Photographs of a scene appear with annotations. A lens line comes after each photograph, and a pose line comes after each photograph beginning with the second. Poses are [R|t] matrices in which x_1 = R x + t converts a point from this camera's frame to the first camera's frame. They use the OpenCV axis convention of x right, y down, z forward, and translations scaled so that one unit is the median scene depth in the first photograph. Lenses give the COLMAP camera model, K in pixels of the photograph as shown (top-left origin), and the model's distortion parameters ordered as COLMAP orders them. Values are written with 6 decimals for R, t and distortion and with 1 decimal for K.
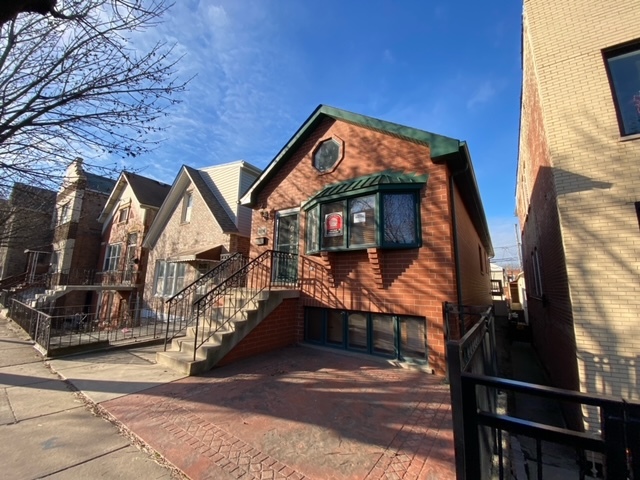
lens RADIAL K [[258.9, 0, 326.8], [0, 258.9, 242.9], [0, 0, 1]] dist [-0.001926, -0.007566]
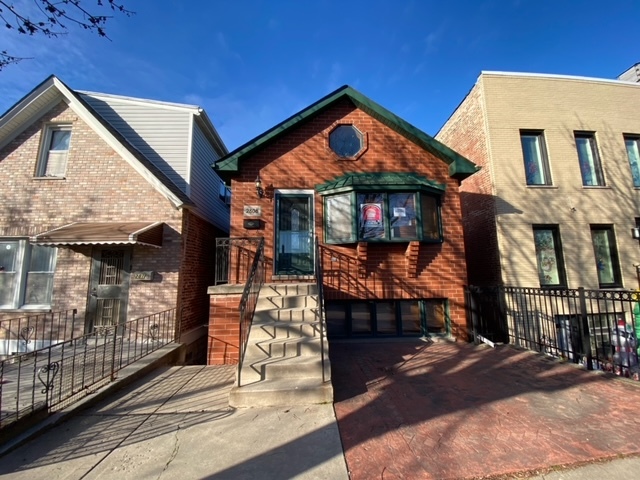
lens RADIAL K [[258.9, 0, 318.1], [0, 258.9, 242.5], [0, 0, 1]] dist [-0.001926, -0.007566]
pose [[0.789010, 0.047088, 0.612573, -0.780767], [-0.067347, 0.997679, 0.010053, 0.039665], [-0.610678, -0.049187, 0.790350, 0.350574]]
